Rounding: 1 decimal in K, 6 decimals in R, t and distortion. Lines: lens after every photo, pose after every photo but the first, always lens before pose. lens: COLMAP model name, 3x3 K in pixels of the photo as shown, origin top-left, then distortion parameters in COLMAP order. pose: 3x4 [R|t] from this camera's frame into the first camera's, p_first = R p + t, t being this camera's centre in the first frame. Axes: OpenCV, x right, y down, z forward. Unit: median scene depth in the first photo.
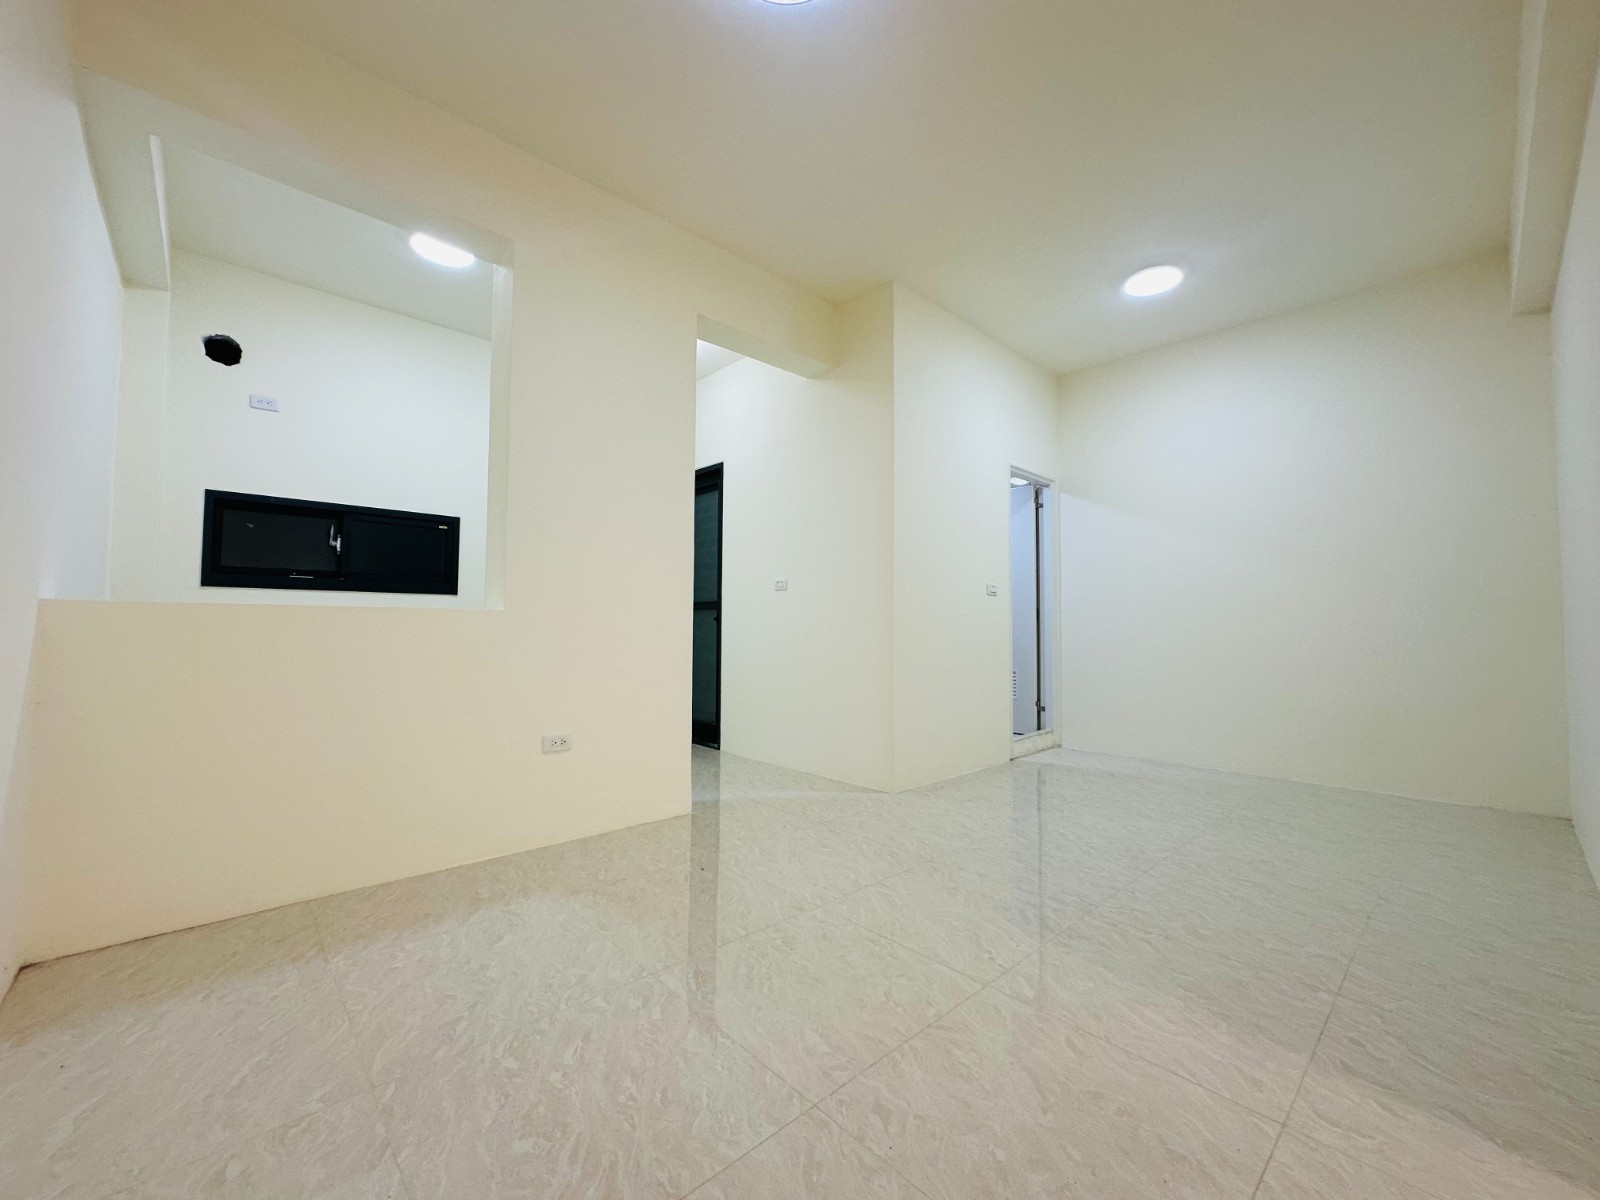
lens RADIAL K [[647.4, 0, 799.9], [0, 647.4, 599.5], [0, 0, 1]] dist [-0.004789, -0.000056]
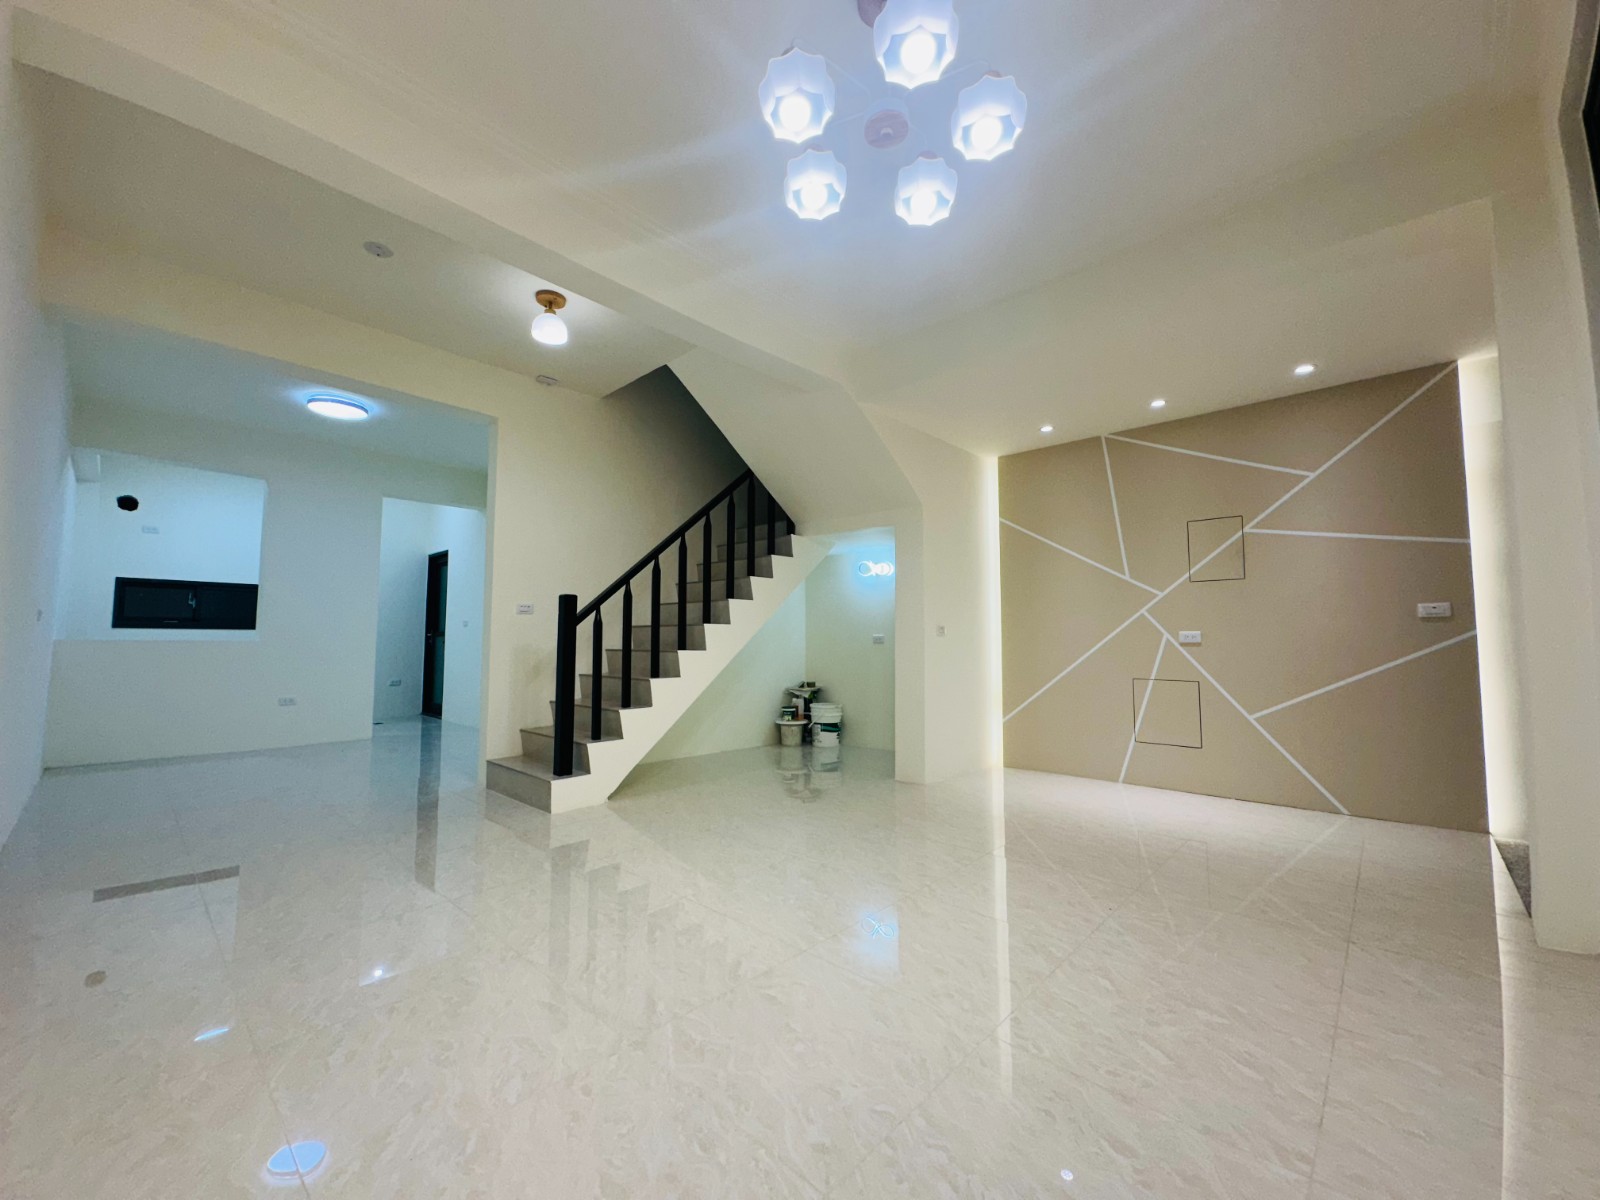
lens RADIAL K [[647.4, 0, 799.2], [0, 647.4, 600.6], [0, 0, 1]] dist [-0.004789, -0.000056]
pose [[0.998367, -0.010089, 0.056227, 0.917281], [0.012449, 0.999049, -0.041776, 0.003984], [-0.055752, 0.042407, 0.997544, -0.935951]]
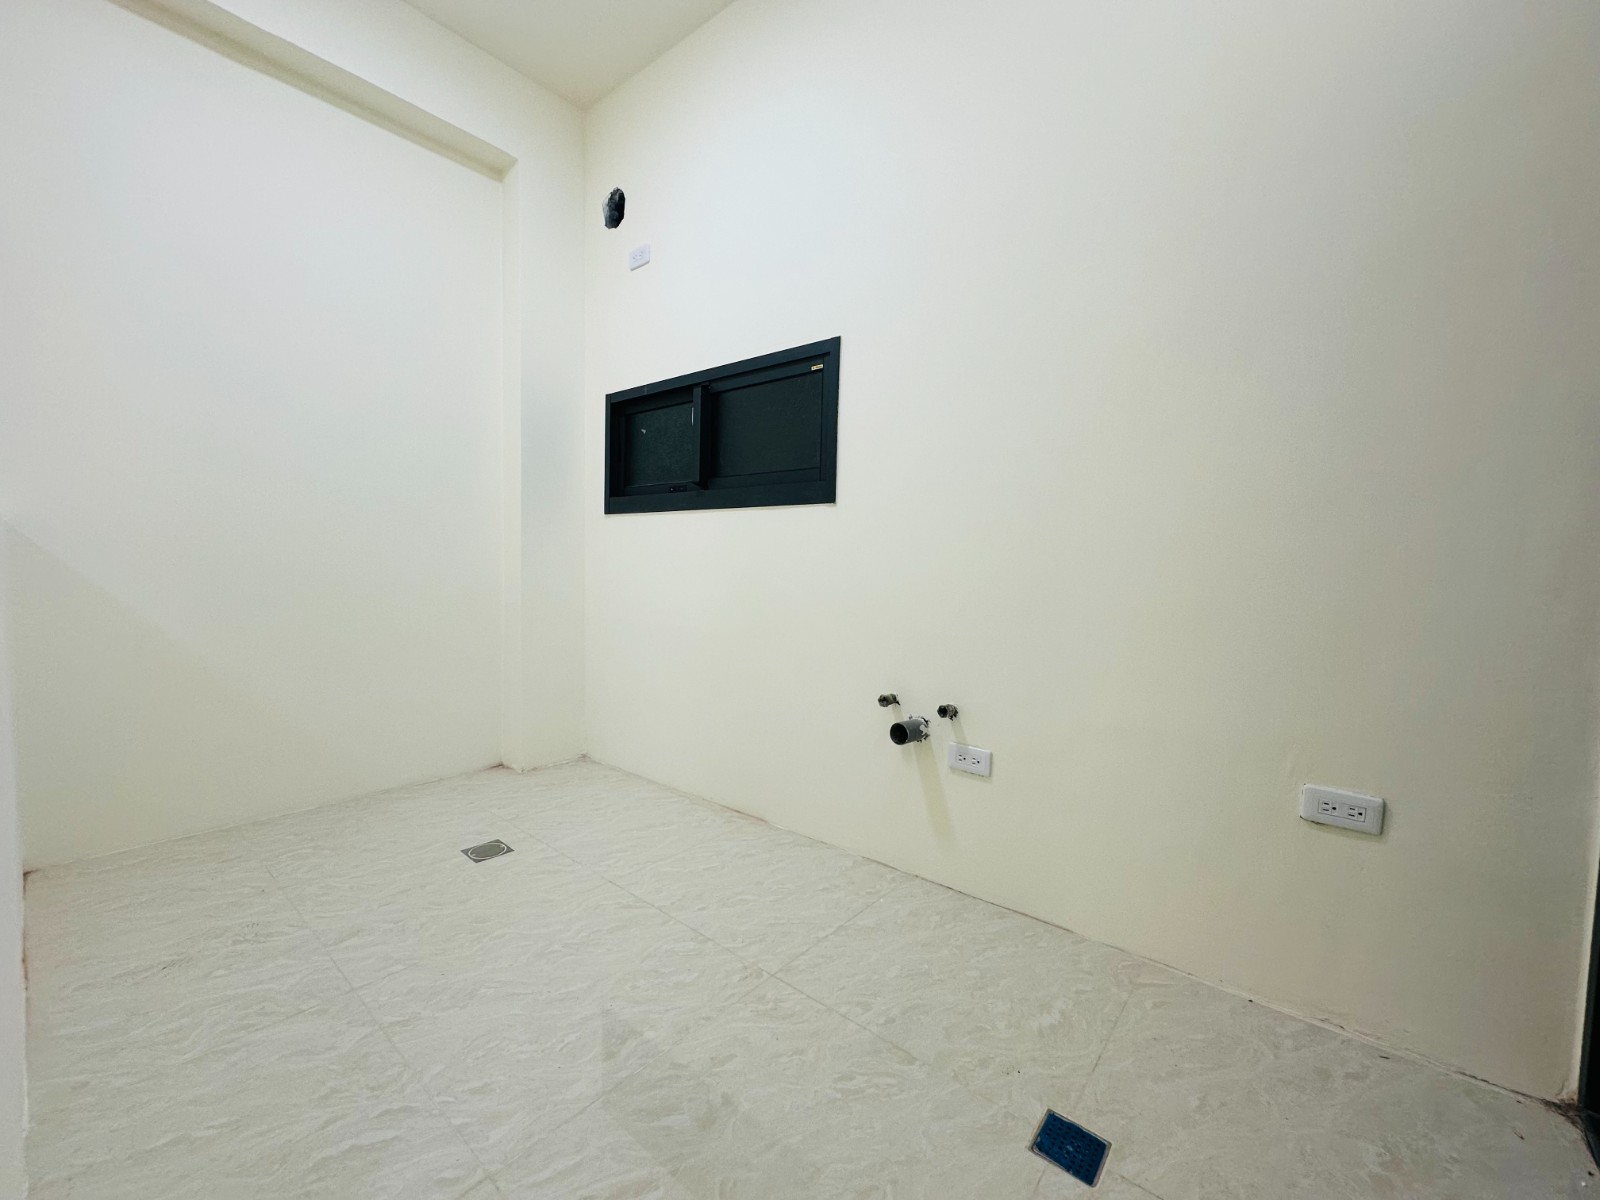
lens RADIAL K [[647.4, 0, 798.4], [0, 647.4, 597.9], [0, 0, 1]] dist [-0.004789, -0.000056]
pose [[0.134580, 0.057449, -0.989236, -0.055395], [0.026028, 0.997769, 0.061486, 0.038946], [0.990561, -0.034023, 0.132785, 1.035901]]
